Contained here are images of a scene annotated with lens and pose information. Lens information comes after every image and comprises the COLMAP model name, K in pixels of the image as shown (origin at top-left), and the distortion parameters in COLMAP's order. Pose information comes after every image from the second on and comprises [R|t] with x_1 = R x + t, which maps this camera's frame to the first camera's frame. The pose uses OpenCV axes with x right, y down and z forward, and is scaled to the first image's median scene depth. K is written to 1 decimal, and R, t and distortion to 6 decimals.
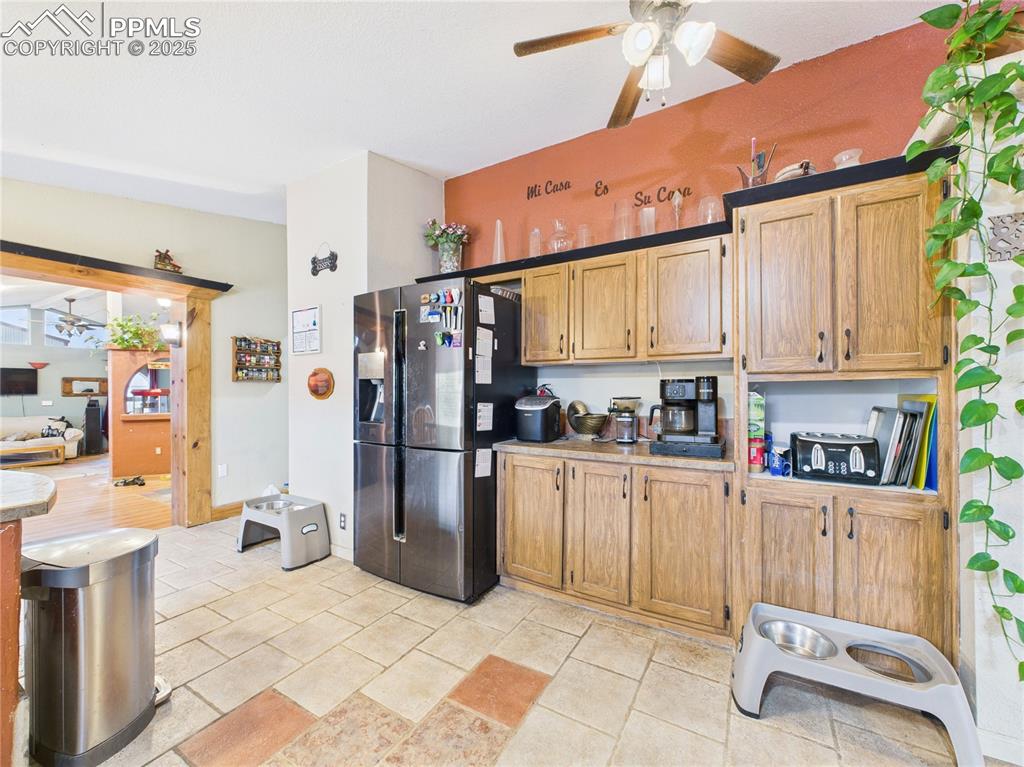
lens RADIAL K [[412.3, 0, 505.2], [0, 412.3, 390.3], [0, 0, 1]] dist [0.004005, 0.000374]
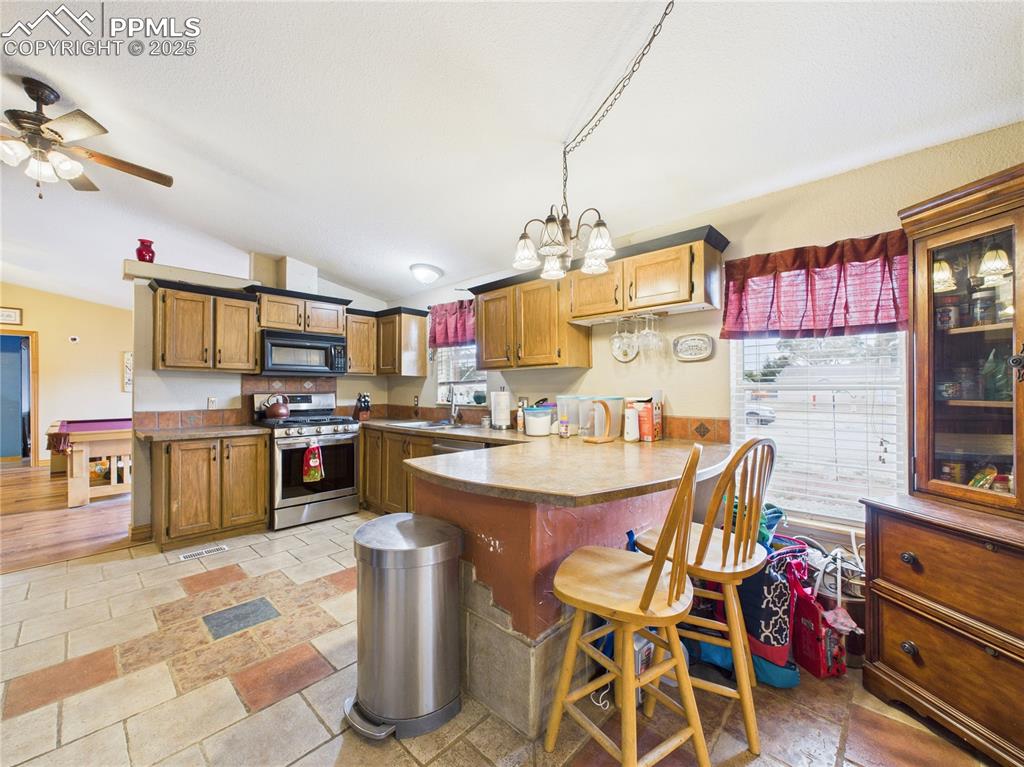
lens RADIAL K [[412.3, 0, 520.7], [0, 412.3, 387.1], [0, 0, 1]] dist [0.004005, 0.000374]
pose [[-0.979026, 0.014666, 0.203206, -0.665620], [0.015110, 0.999886, 0.000633, -0.003433], [-0.203173, 0.003690, -0.979136, 0.872876]]
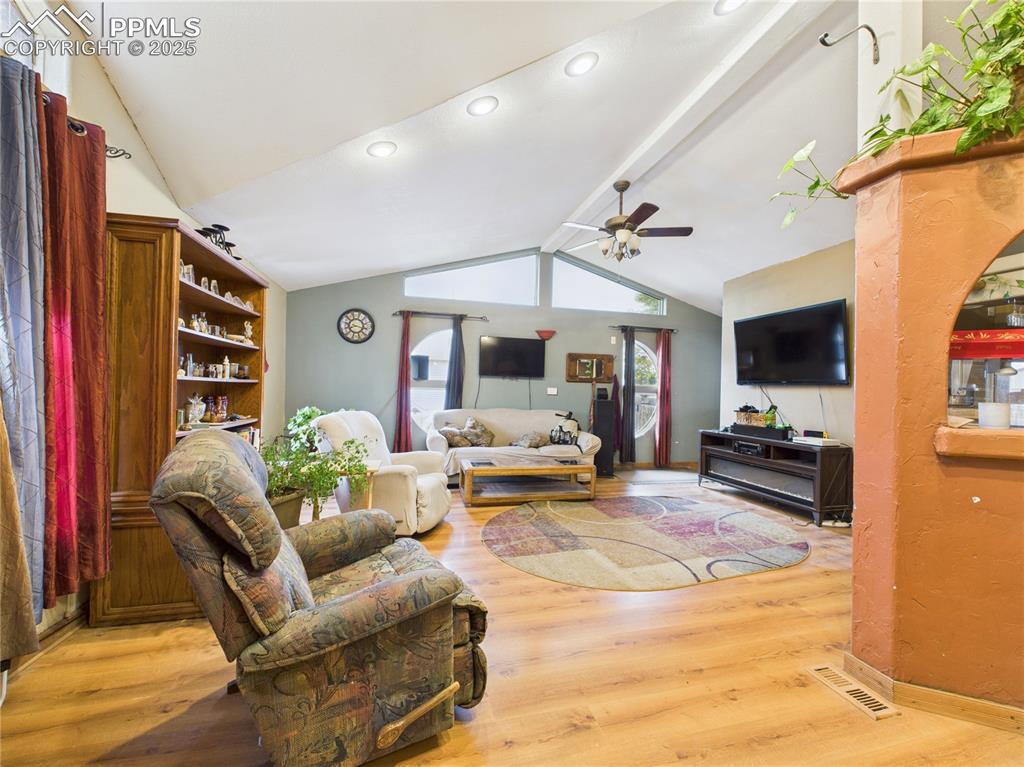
lens RADIAL K [[412.3, 0, 520.2], [0, 412.3, 386.7], [0, 0, 1]] dist [0.004005, 0.000374]
pose [[0.727686, 0.013496, -0.685778, -1.933726], [-0.026998, 0.999595, -0.008977, 0.088812], [0.685379, 0.025047, 0.727755, 1.350268]]
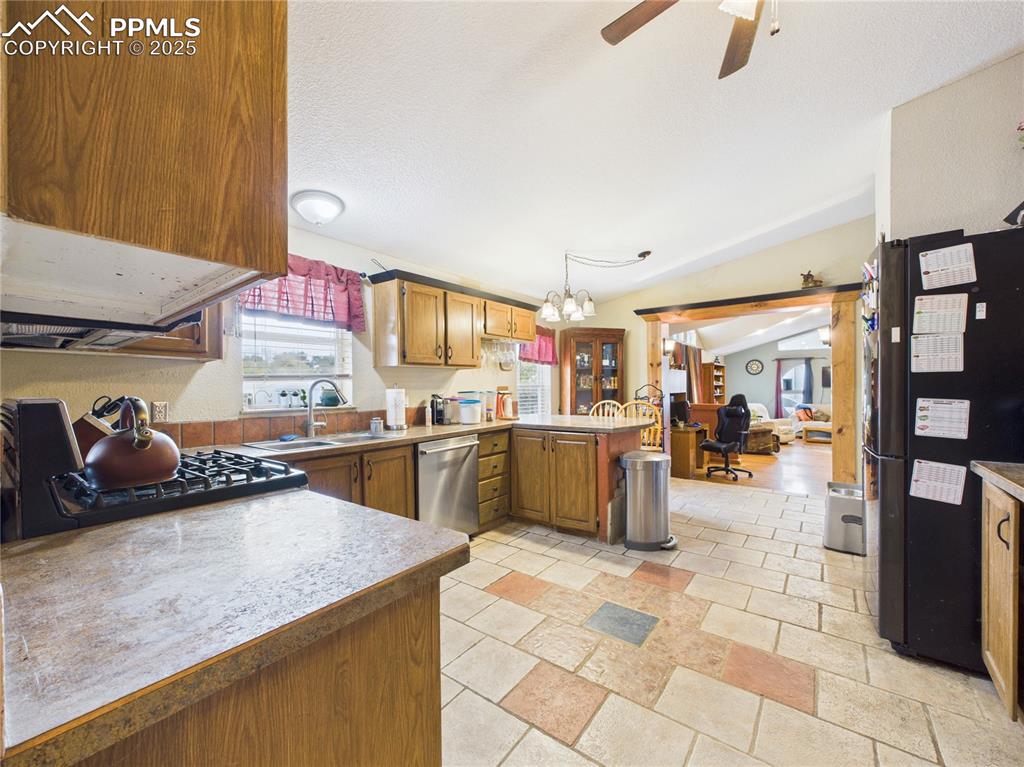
lens RADIAL K [[412.3, 0, 514.7], [0, 412.3, 387.5], [0, 0, 1]] dist [0.004005, 0.000374]
pose [[-0.096182, 0.004850, -0.995352, 0.515236], [0.005233, 0.999977, 0.004367, 0.002689], [0.995350, -0.004789, -0.096205, 0.232709]]
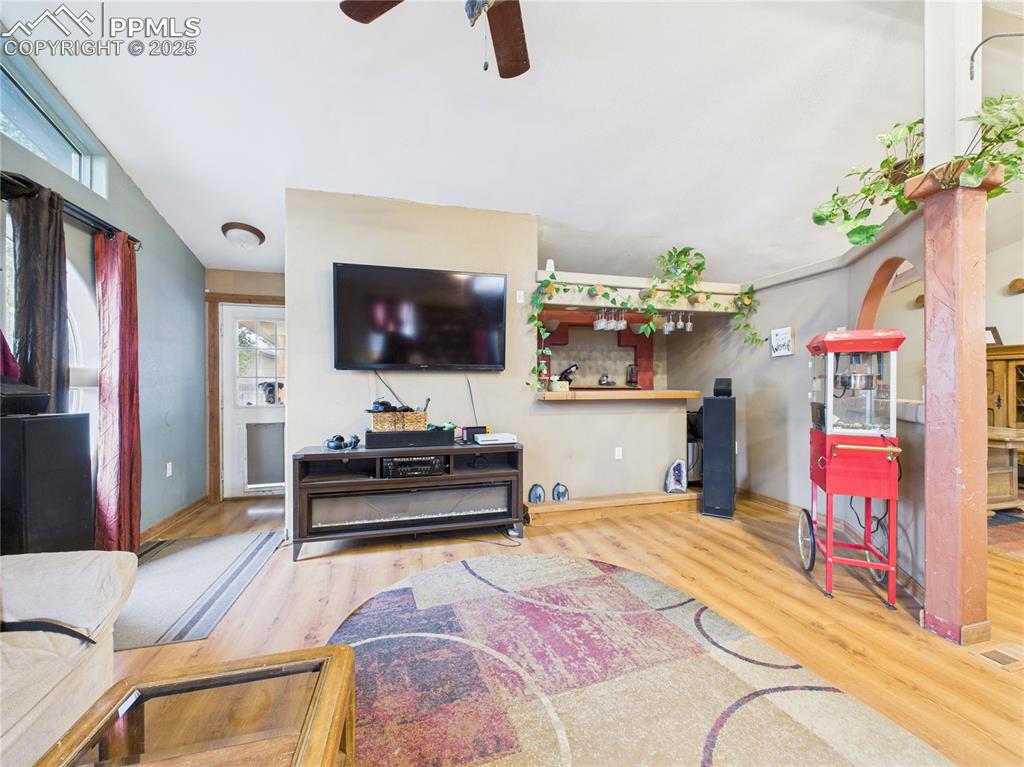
lens RADIAL K [[412.3, 0, 517.5], [0, 412.3, 380.7], [0, 0, 1]] dist [0.004005, 0.000374]
pose [[0.686648, 0.005736, 0.726968, -2.813496], [0.003443, 0.999932, -0.011142, 0.084504], [-0.726982, 0.010154, 0.686581, 2.084480]]
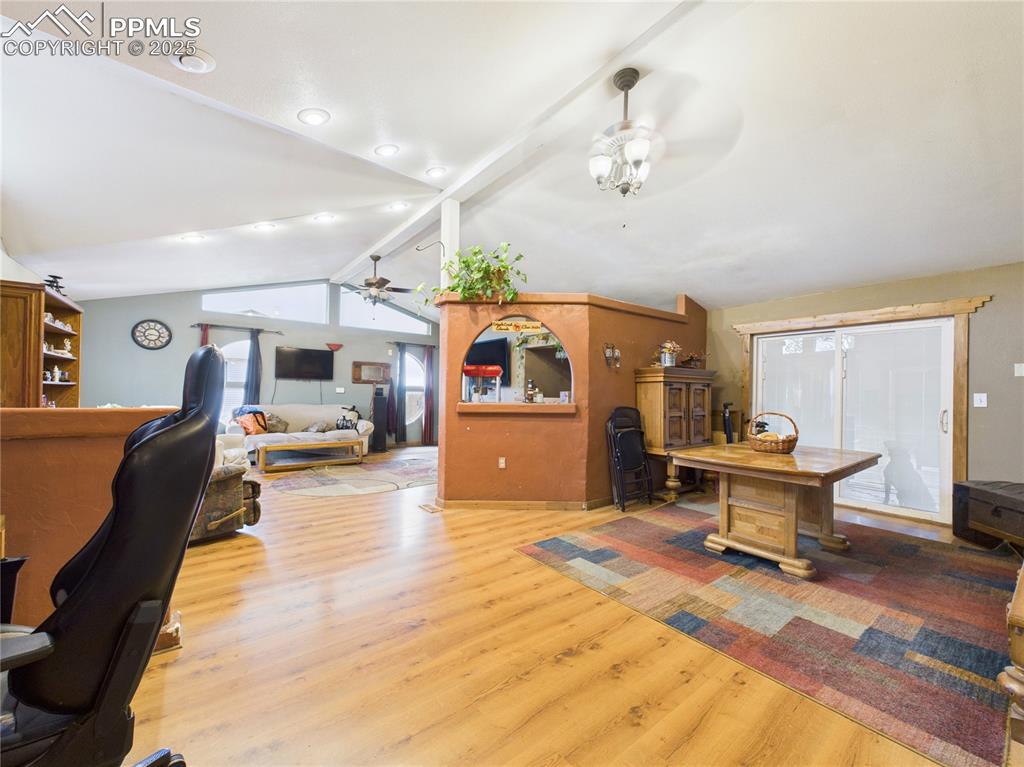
lens RADIAL K [[412.3, 0, 513.9], [0, 412.3, 390.3], [0, 0, 1]] dist [0.004005, 0.000374]
pose [[0.934519, 0.016574, -0.355527, -1.271364], [-0.021062, 0.999740, -0.008757, 0.088065], [0.355289, 0.015672, 0.934625, 0.887044]]
